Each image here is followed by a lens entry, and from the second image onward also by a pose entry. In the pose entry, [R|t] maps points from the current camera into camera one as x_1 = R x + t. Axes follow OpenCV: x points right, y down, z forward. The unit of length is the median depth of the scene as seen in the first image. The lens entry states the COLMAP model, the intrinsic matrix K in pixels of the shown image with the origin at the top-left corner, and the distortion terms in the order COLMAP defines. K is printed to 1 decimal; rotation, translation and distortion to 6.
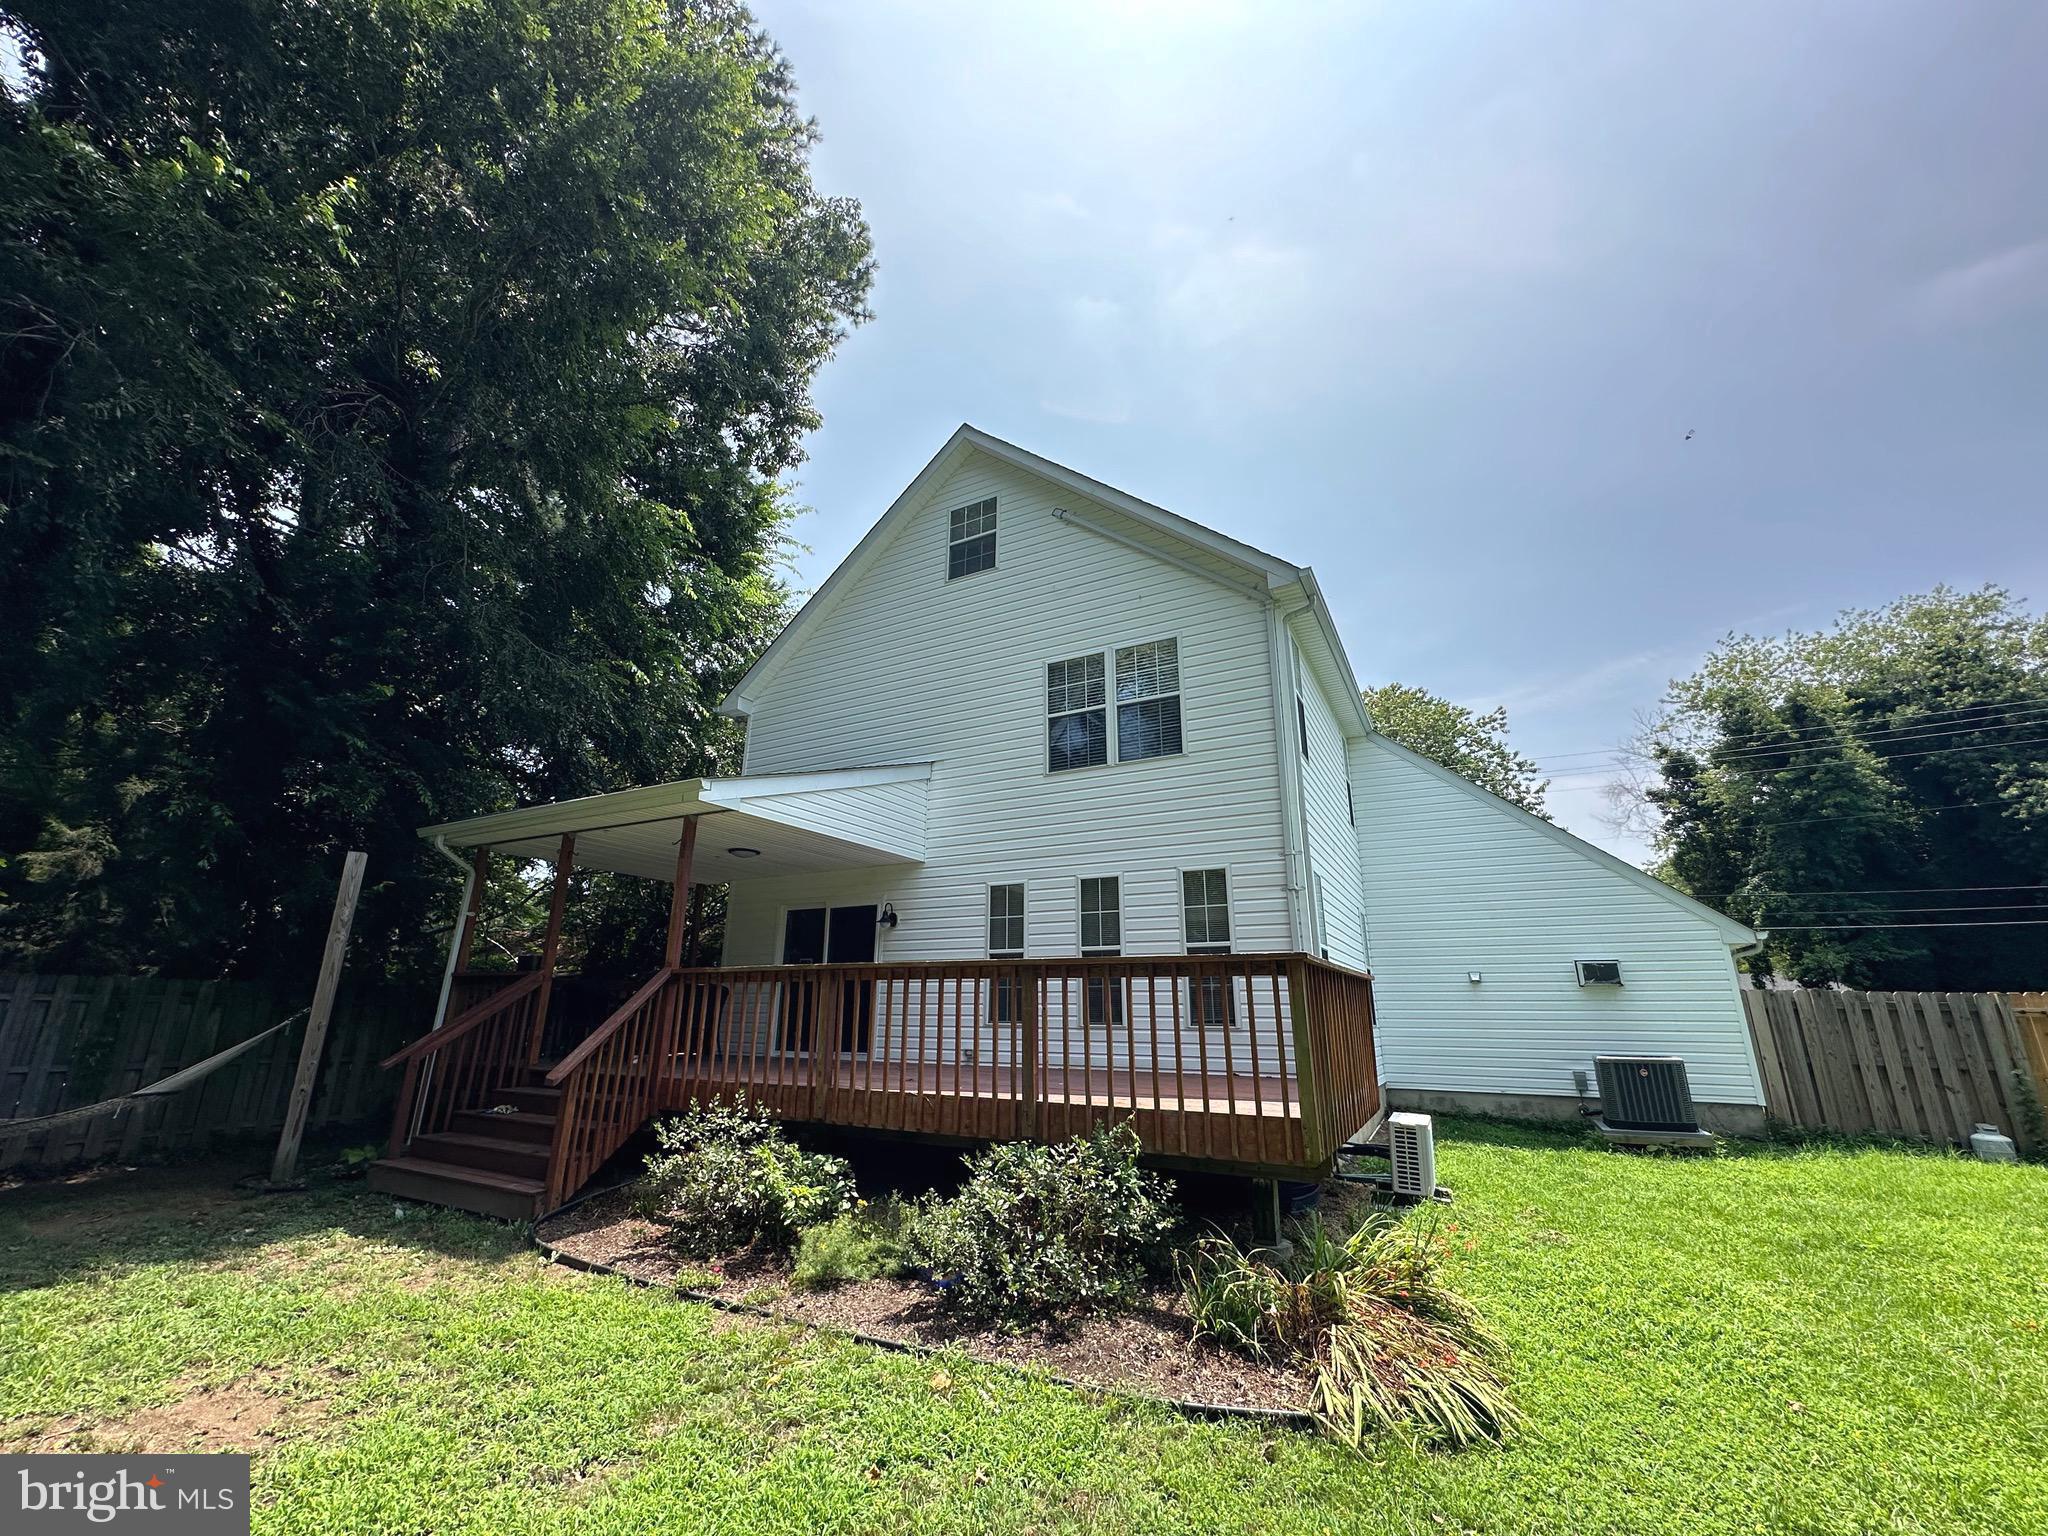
lens RADIAL K [[828.6, 0, 1021.3], [0, 828.6, 766.5], [0, 0, 1]] dist [-0.001416, 0.001360]
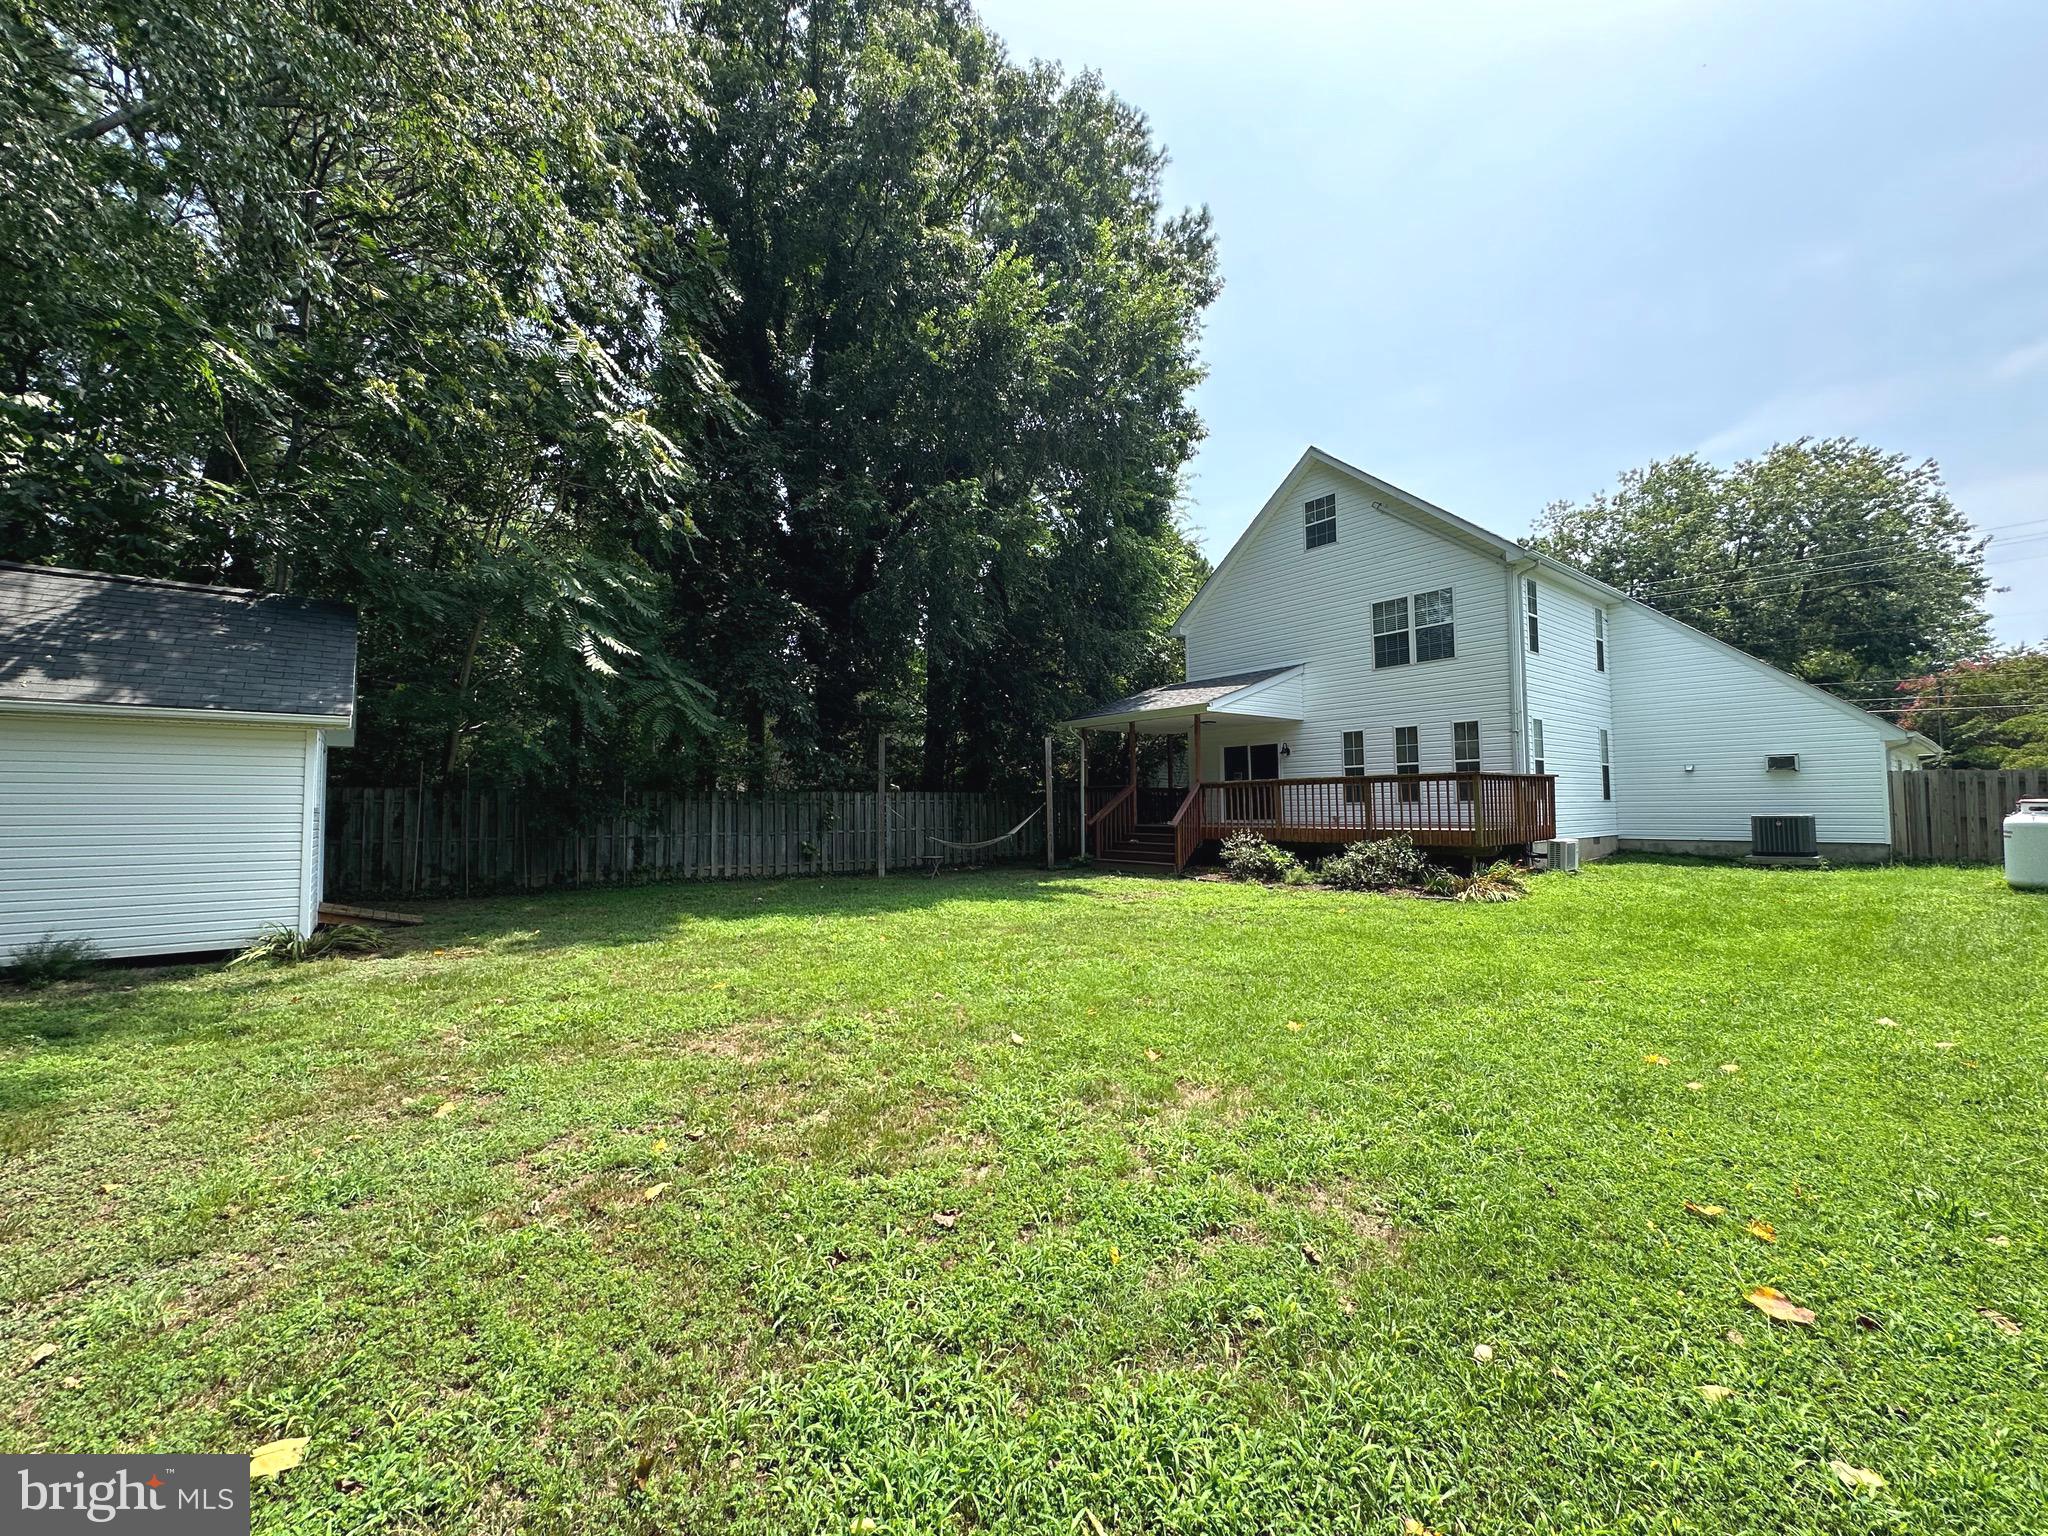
lens RADIAL K [[828.6, 0, 1023.4], [0, 828.6, 771.8], [0, 0, 1]] dist [-0.001416, 0.001360]
pose [[0.925757, -0.036937, -0.376311, -0.005169], [0.127877, 0.967160, 0.219656, -0.274395], [0.355839, -0.251470, 0.900079, -0.961584]]
